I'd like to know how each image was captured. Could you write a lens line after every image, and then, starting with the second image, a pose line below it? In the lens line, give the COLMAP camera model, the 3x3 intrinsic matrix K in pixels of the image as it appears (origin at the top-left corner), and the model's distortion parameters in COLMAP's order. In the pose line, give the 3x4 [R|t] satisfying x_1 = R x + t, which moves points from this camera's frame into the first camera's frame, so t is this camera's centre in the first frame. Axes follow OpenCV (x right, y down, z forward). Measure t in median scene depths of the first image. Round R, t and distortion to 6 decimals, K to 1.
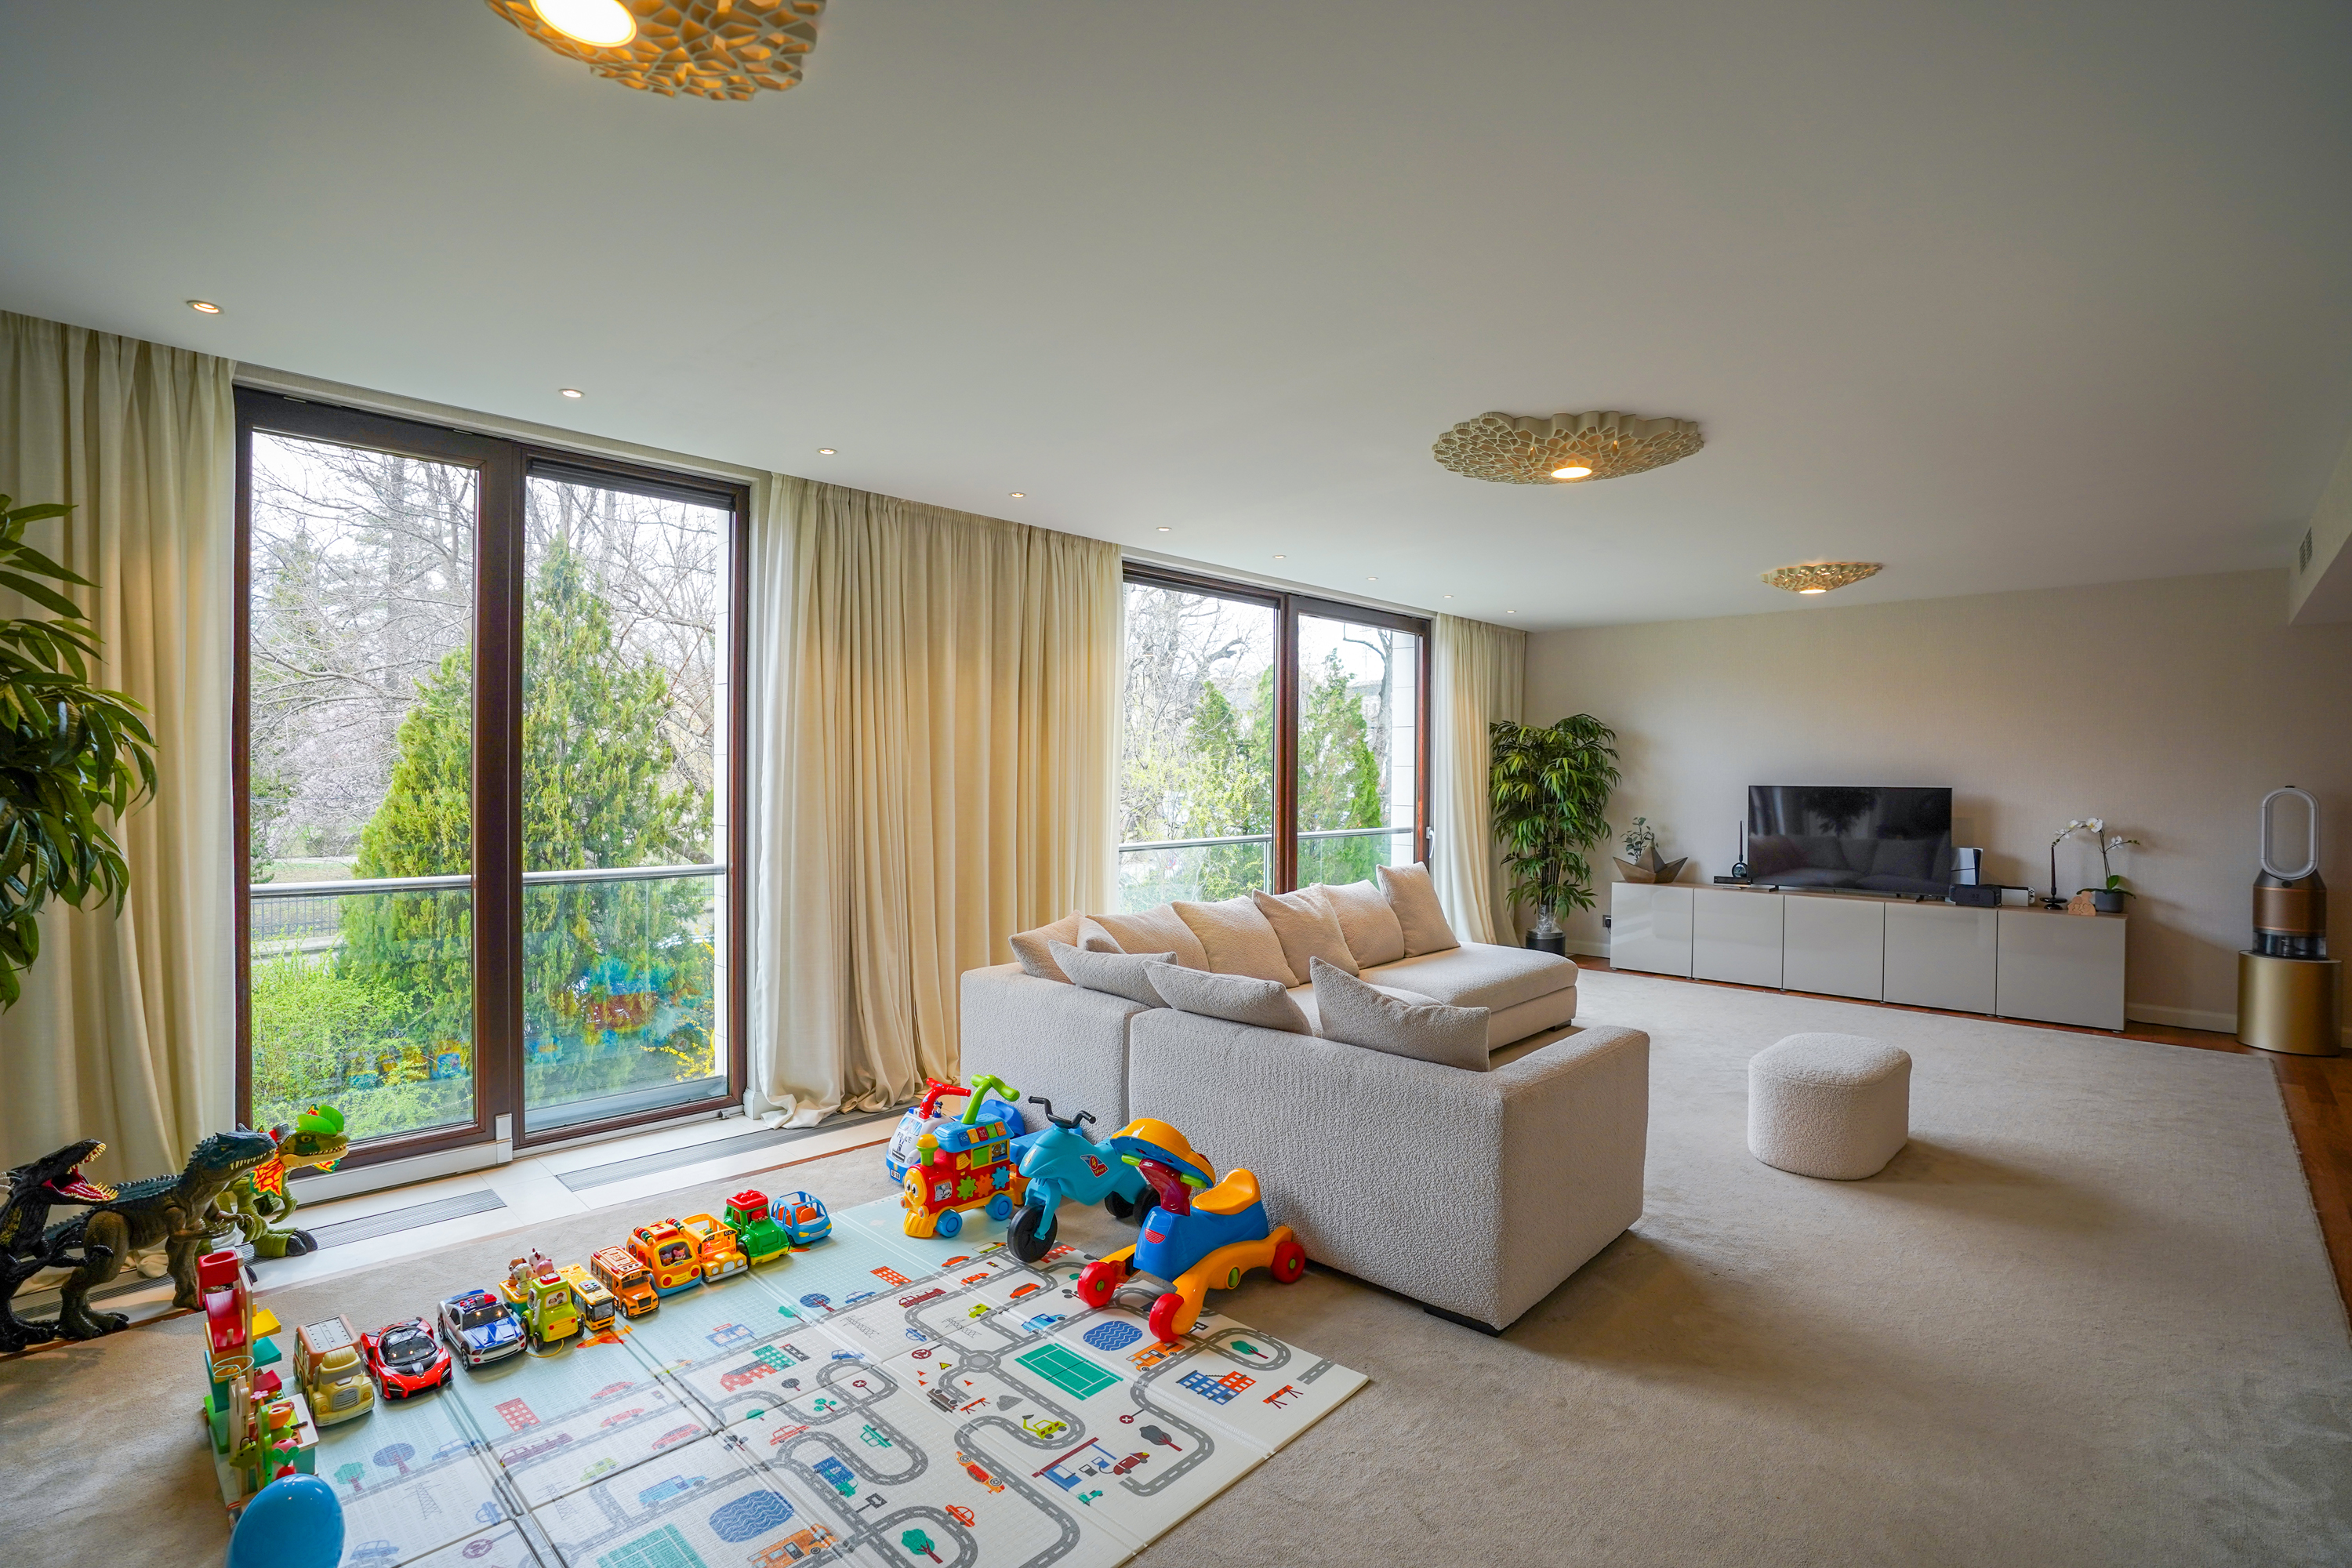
lens RADIAL K [[1084.2, 0, 1156.7], [0, 1084.2, 782.3], [0, 0, 1]] dist [-0.067372, 0.021567]
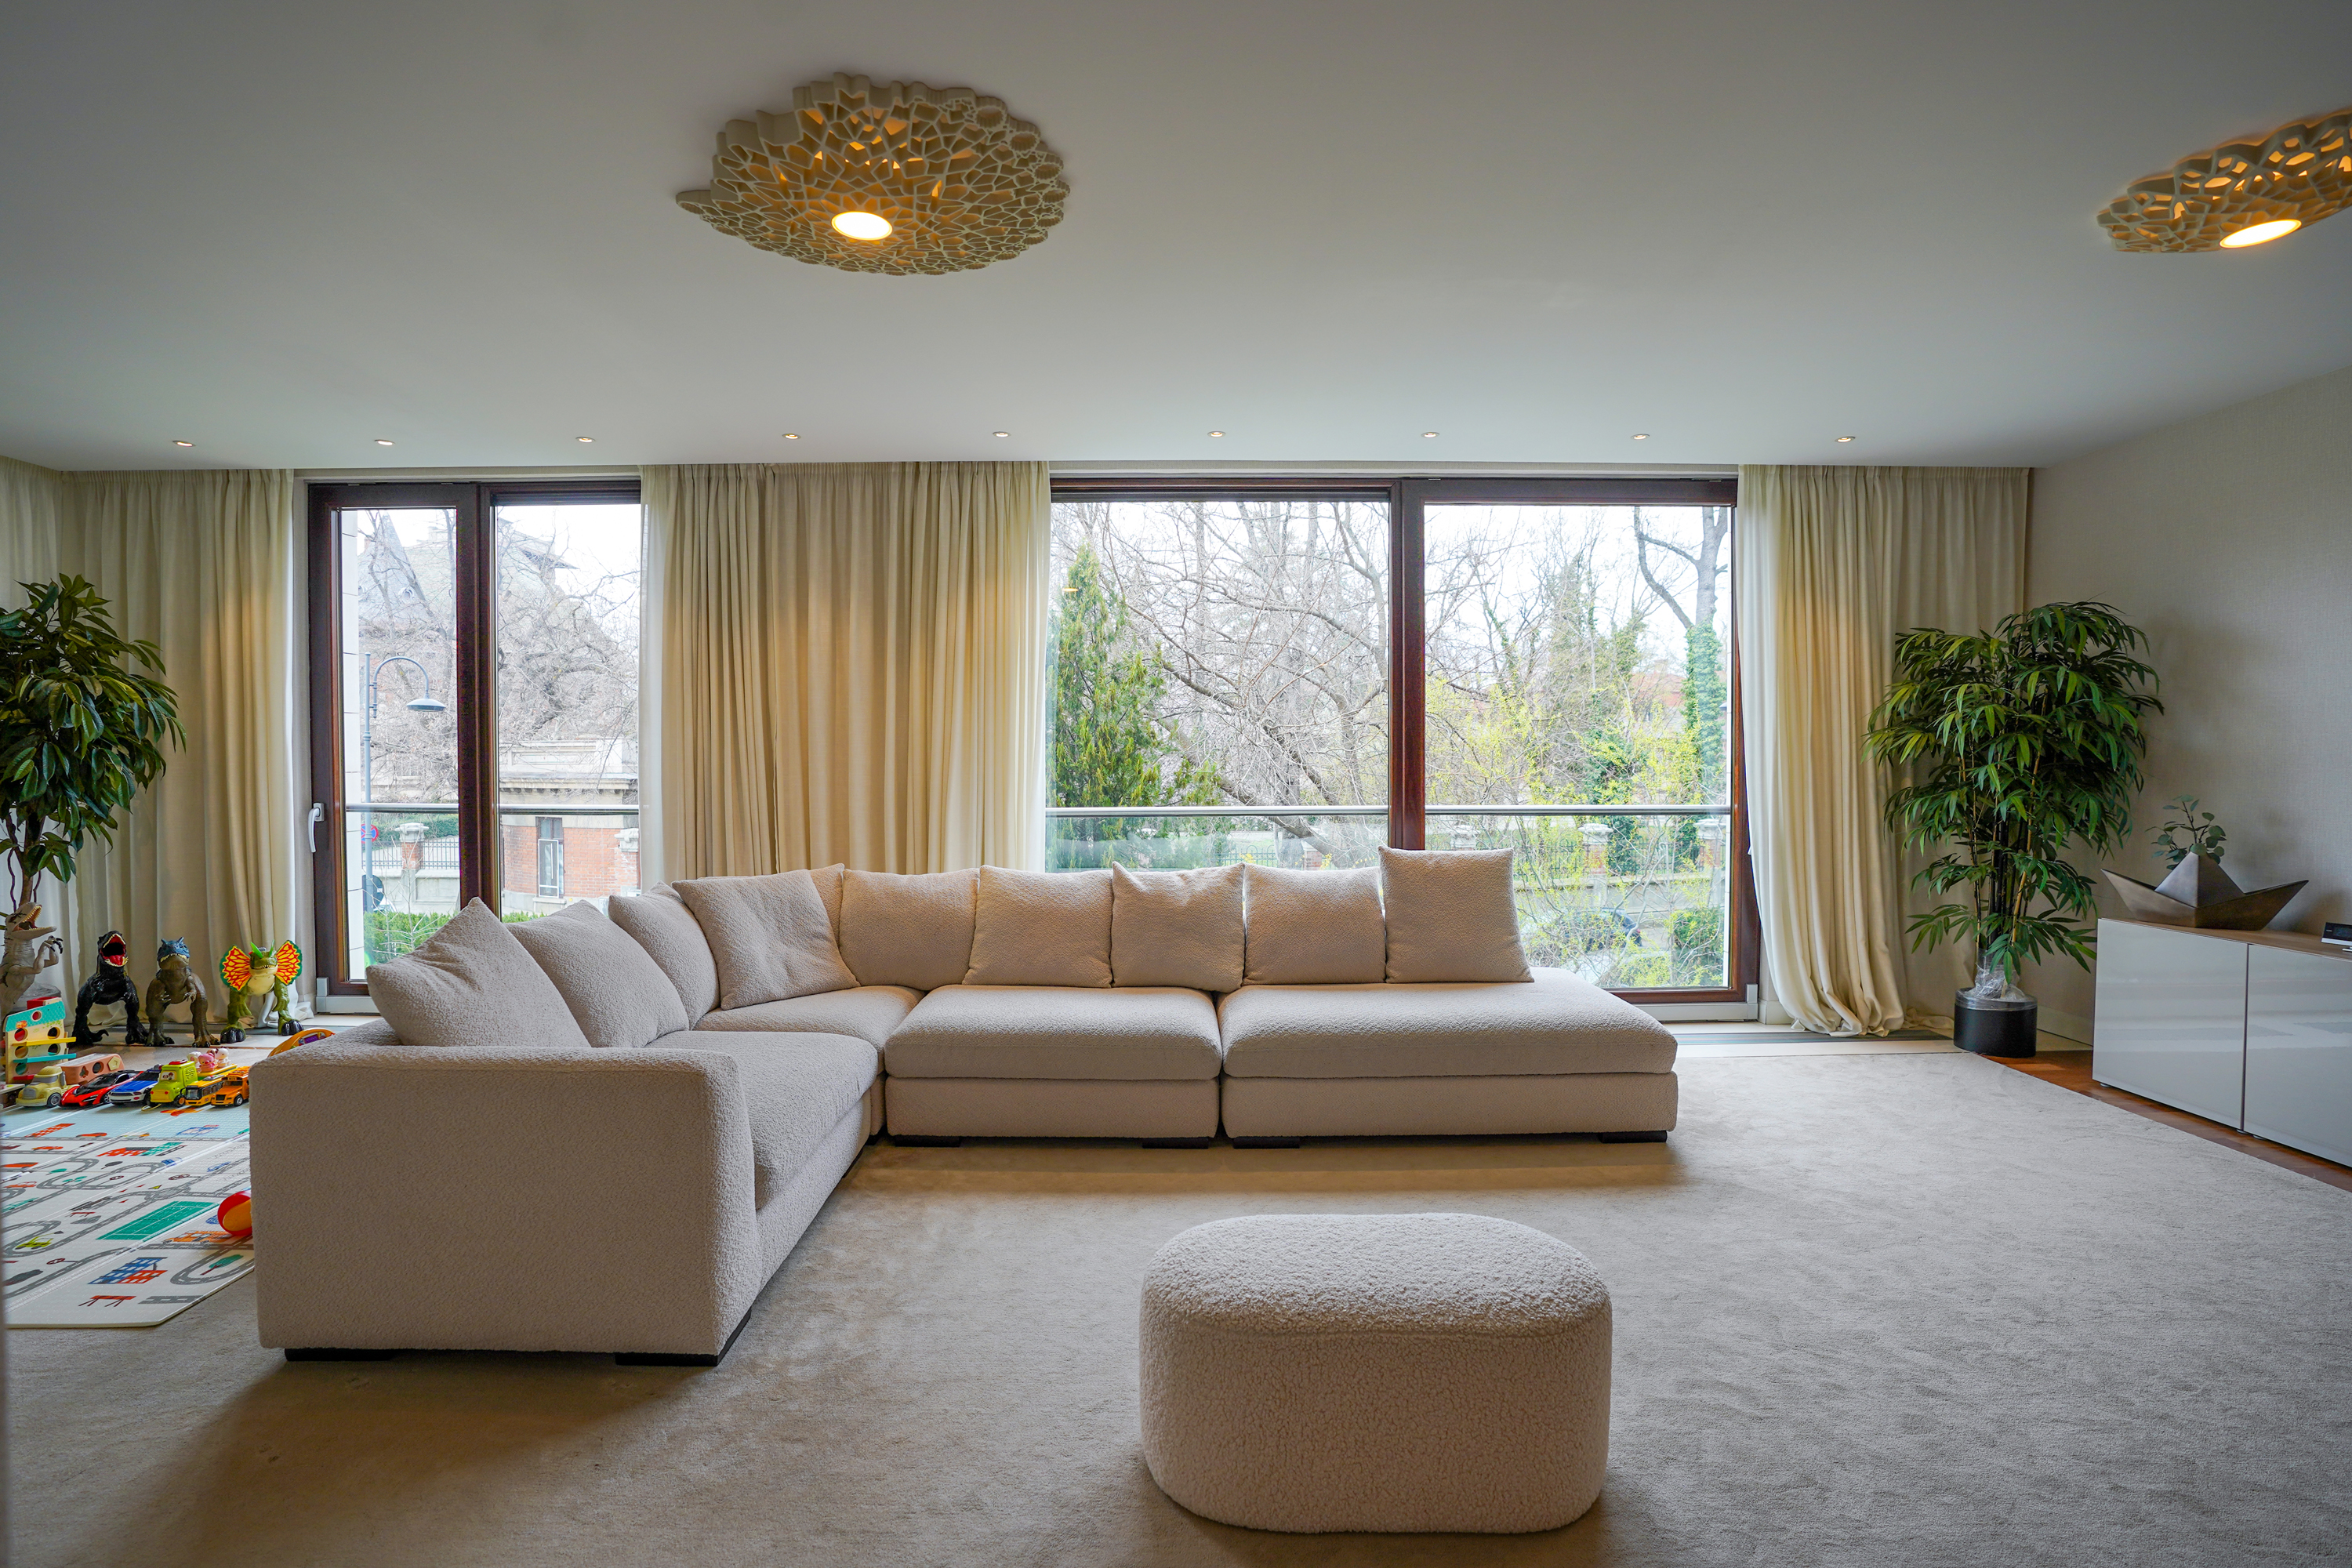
lens RADIAL K [[1106.0, 0, 1157.0], [0, 1106.0, 781.4], [0, 0, 1]] dist [-0.071456, 0.029451]
pose [[0.703292, 0.005503, -0.710880, 0.602467], [-0.001604, 0.999980, 0.006154, 0.030819], [0.710899, -0.003188, 0.703287, 0.395767]]
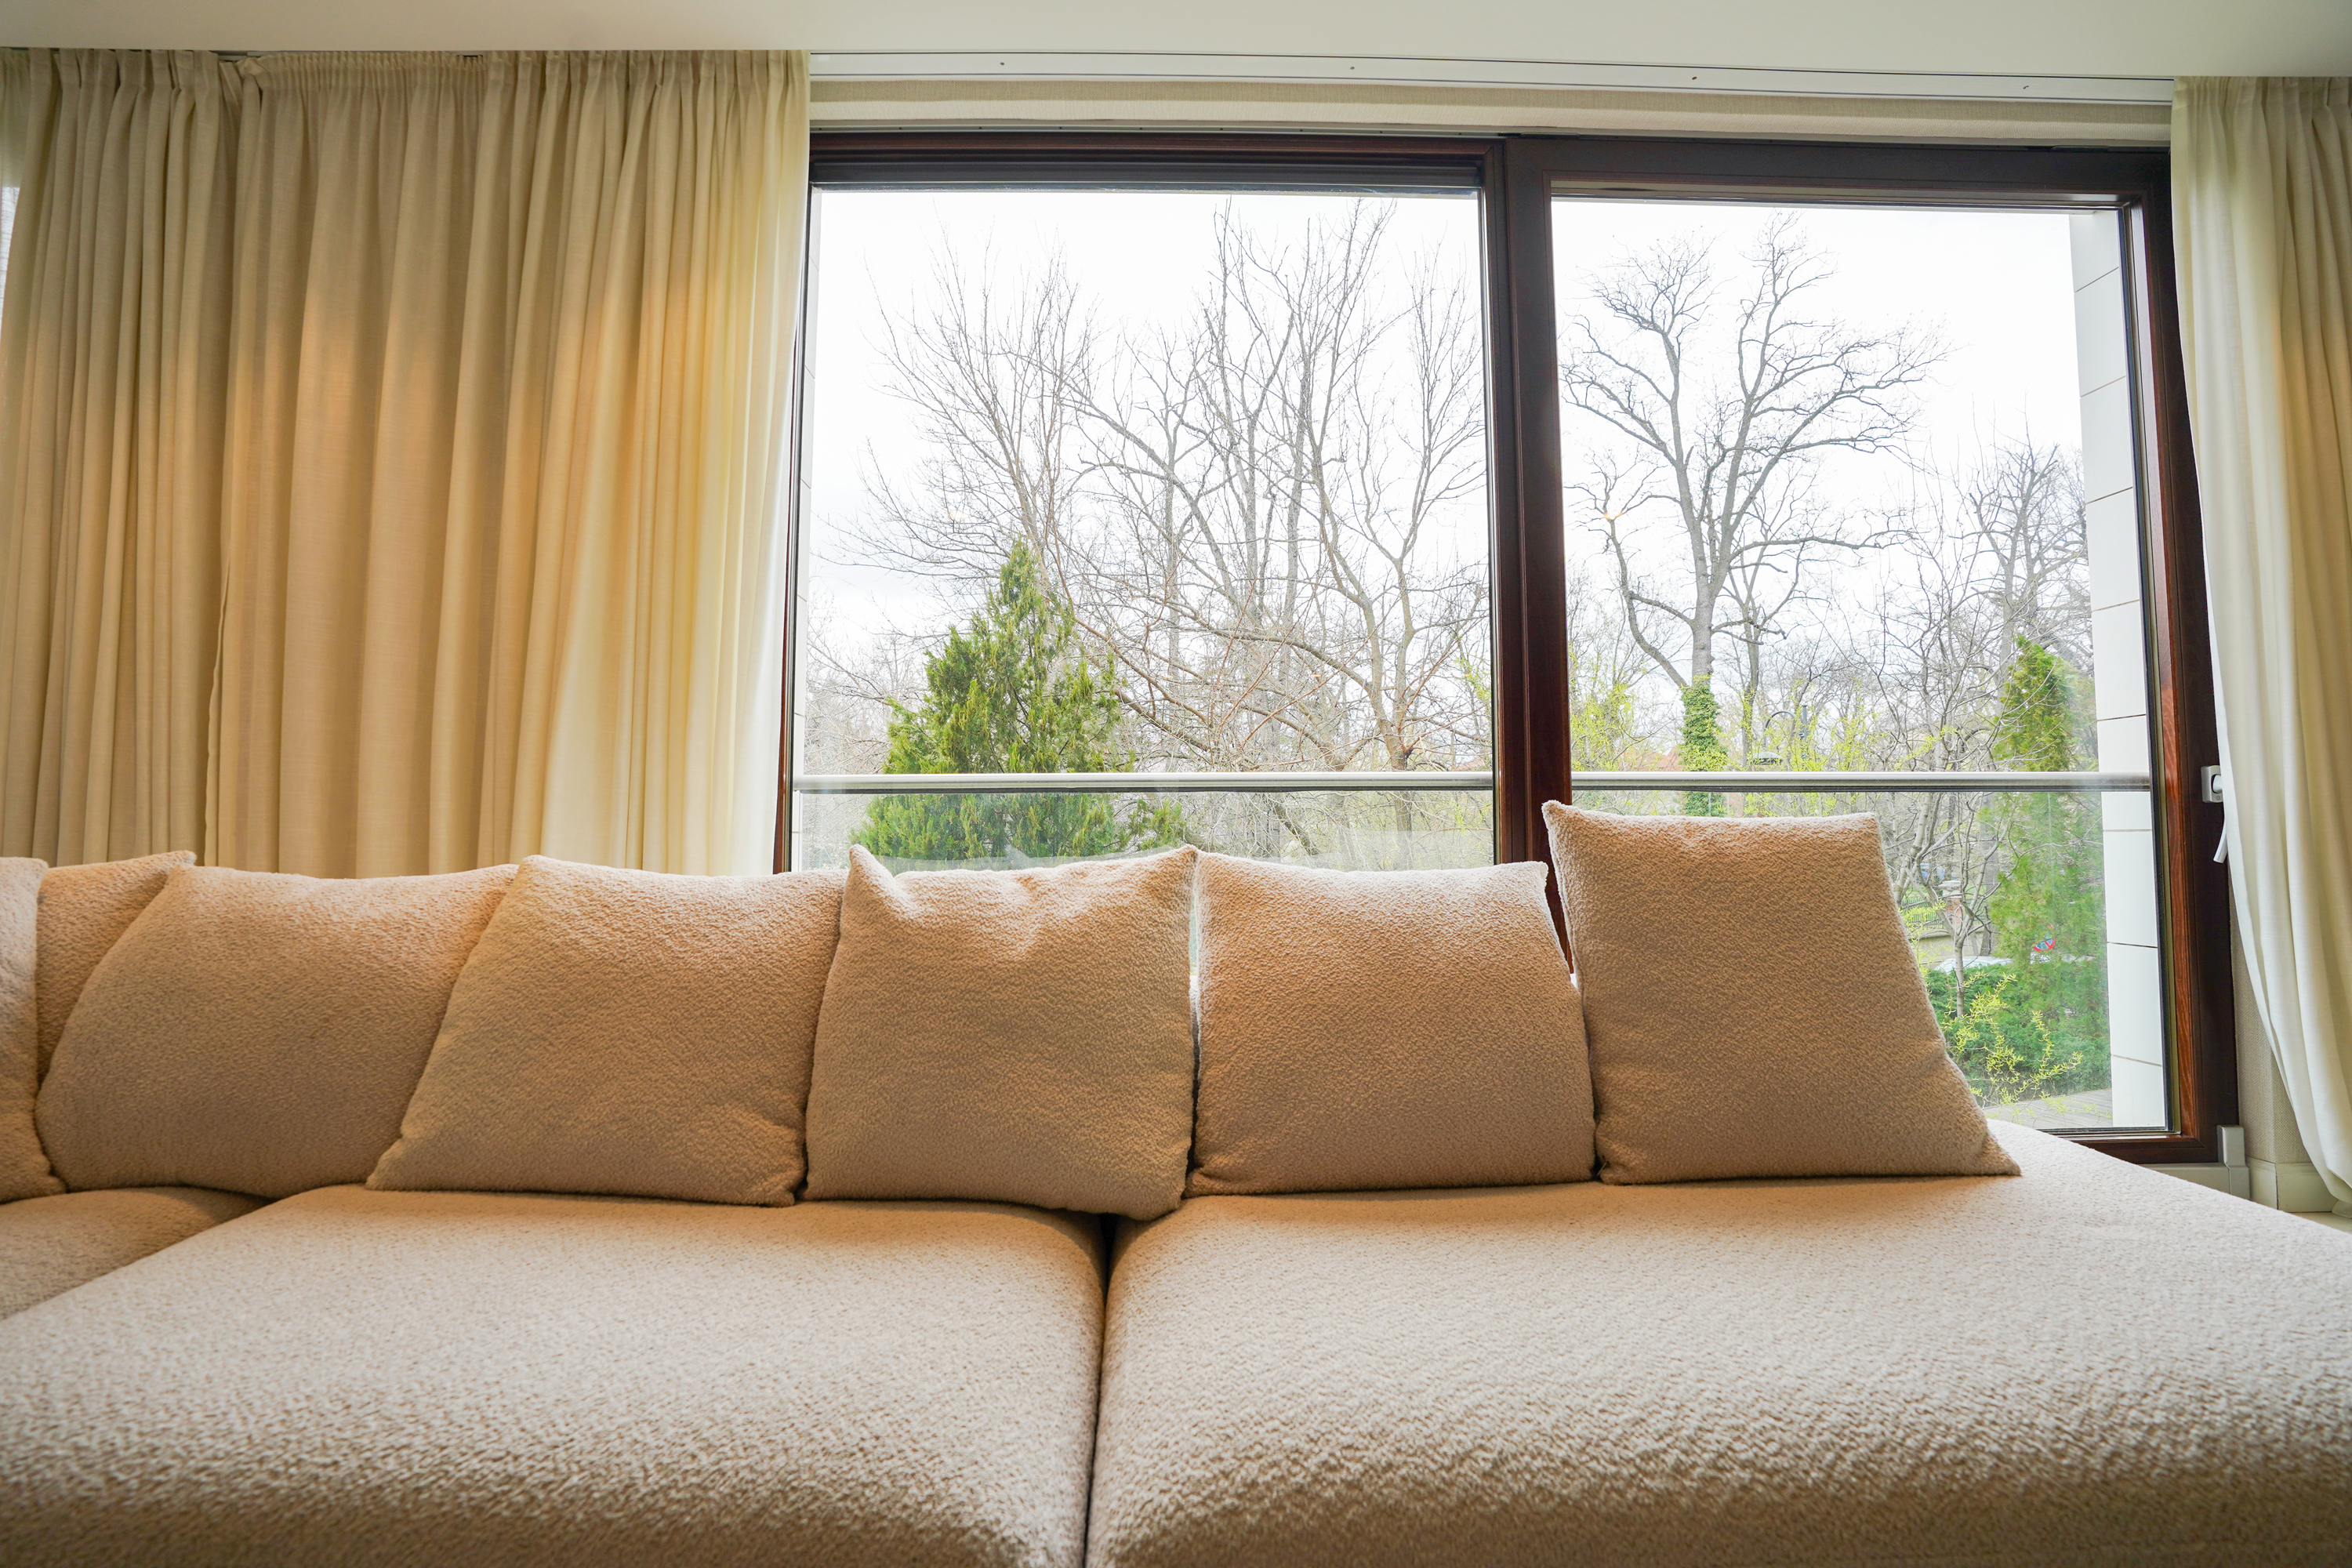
lens RADIAL K [[1084.2, 0, 1156.7], [0, 1084.2, 782.3], [0, 0, 1]] dist [-0.067372, 0.021567]
pose [[0.717943, -0.045469, -0.694616, 0.316639], [-0.003450, 0.997620, -0.068869, 0.089260], [0.696094, 0.051840, 0.716077, 0.736102]]
